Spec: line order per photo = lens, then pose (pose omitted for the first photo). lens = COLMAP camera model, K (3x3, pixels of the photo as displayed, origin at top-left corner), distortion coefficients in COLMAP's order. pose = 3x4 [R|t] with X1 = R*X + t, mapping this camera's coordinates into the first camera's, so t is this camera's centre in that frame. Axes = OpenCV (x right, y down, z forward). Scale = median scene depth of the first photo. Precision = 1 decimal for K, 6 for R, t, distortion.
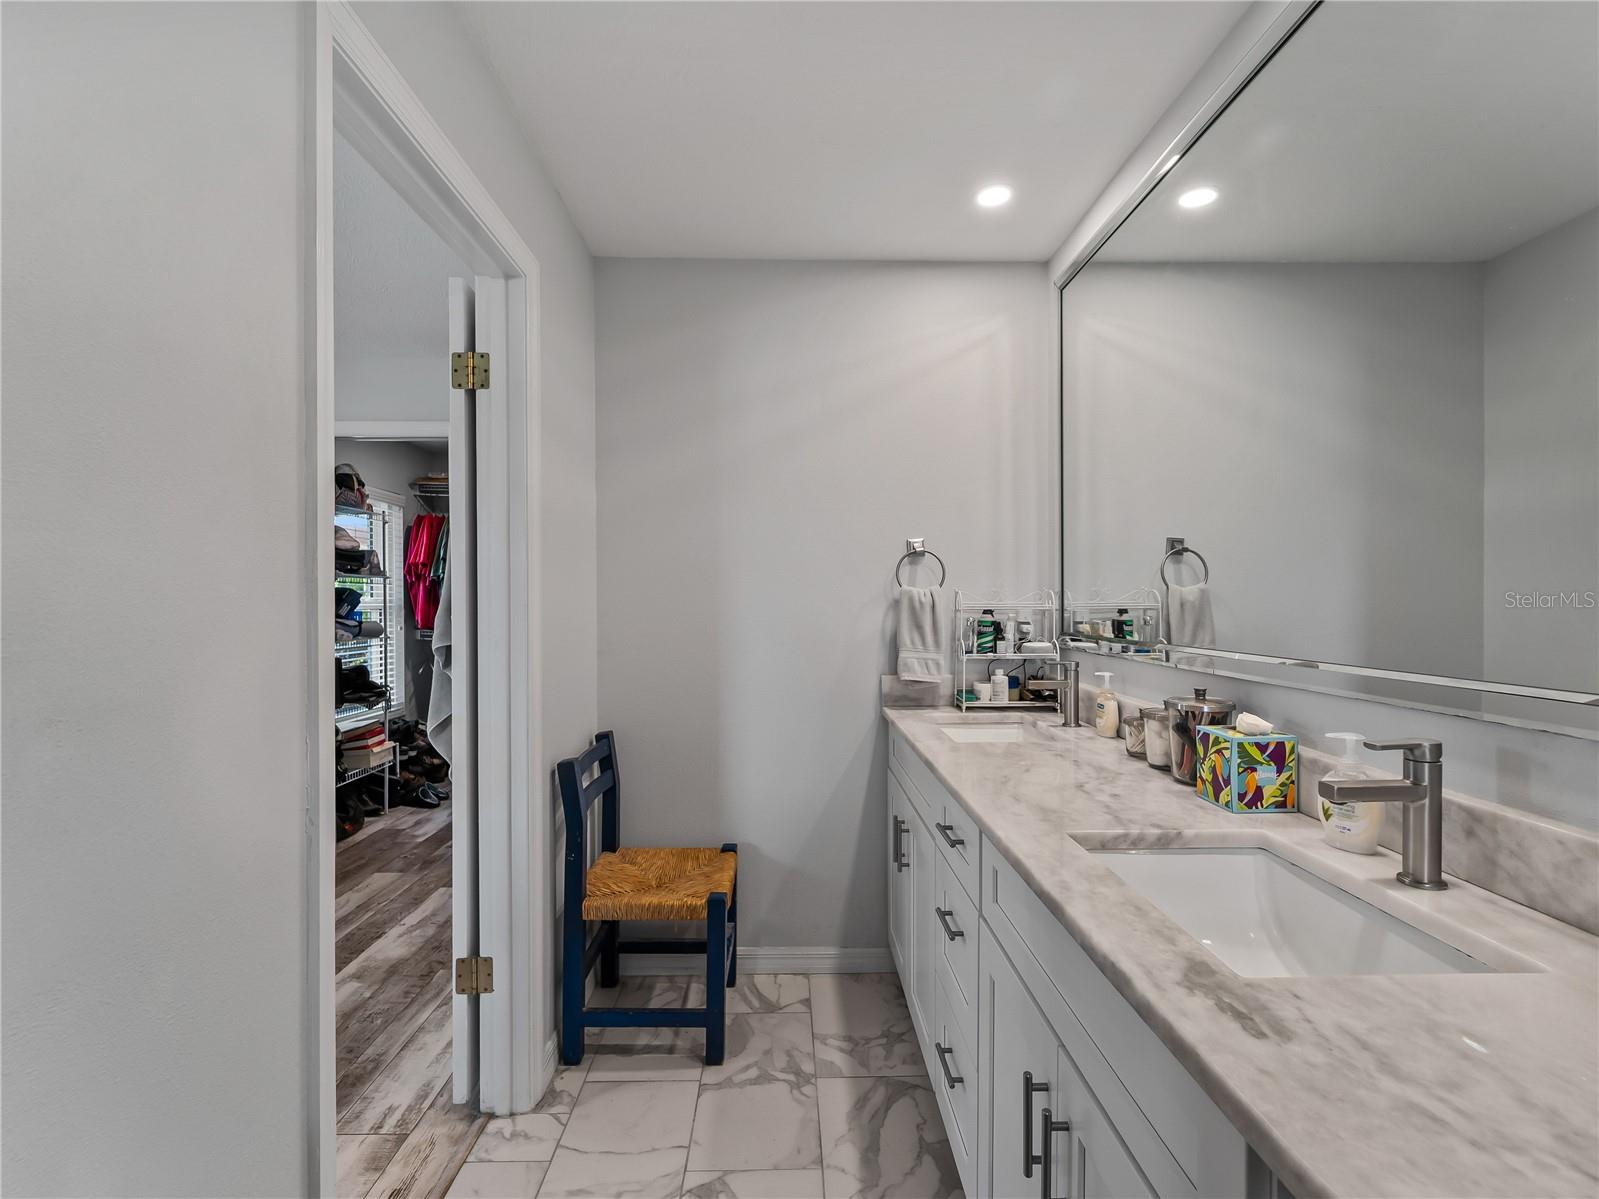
lens RADIAL K [[728.8, 0, 803.1], [0, 728.8, 608.4], [0, 0, 1]] dist [-0.000814, -0.000321]
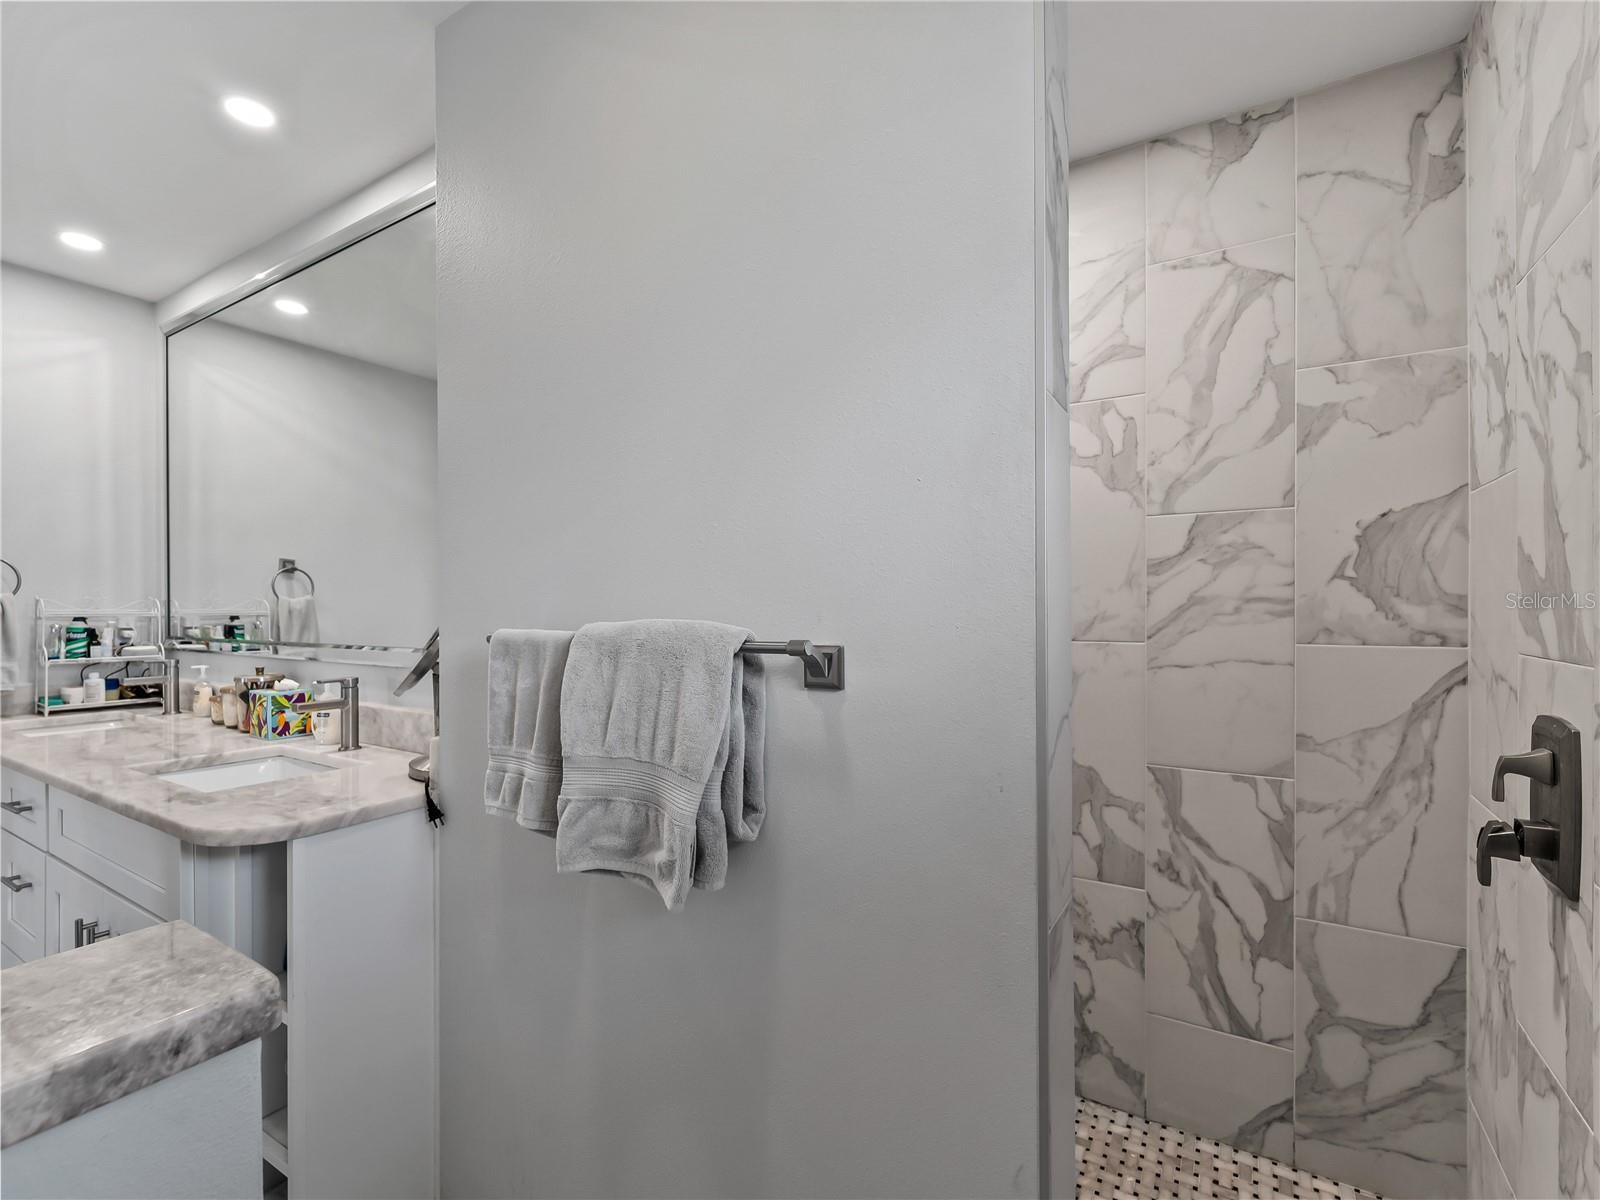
lens RADIAL K [[729.2, 0, 803.6], [0, 729.2, 608.9], [0, 0, 1]] dist [-0.000814, -0.000321]
pose [[0.546411, 0.002747, 0.837513, -0.057982], [0.009264, 0.999914, -0.009323, 0.009951], [-0.837466, 0.012853, 0.546339, -0.466699]]
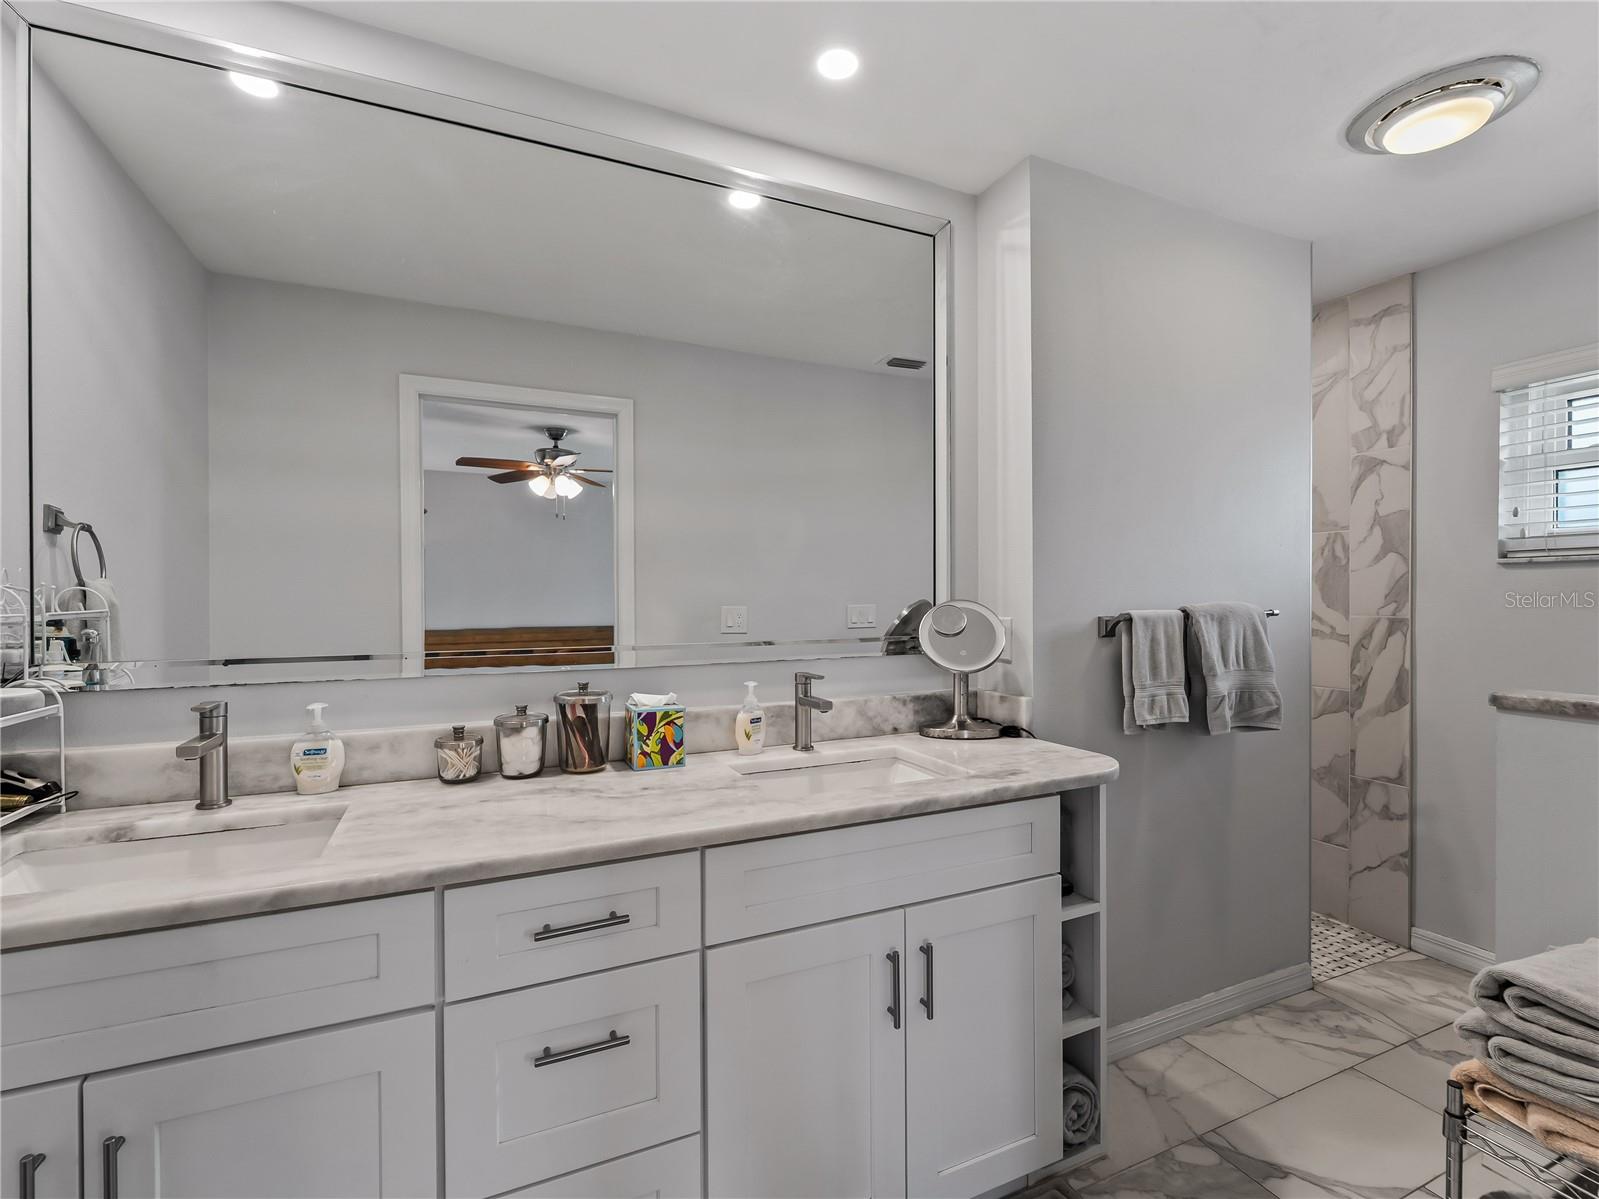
lens RADIAL K [[728.8, 0, 803.1], [0, 728.8, 608.4], [0, 0, 1]] dist [-0.000814, -0.000321]
pose [[-0.394929, -0.012195, 0.918631, -0.362762], [0.016270, 0.999662, 0.020265, -0.010267], [-0.918568, 0.022949, -0.394597, 0.714485]]
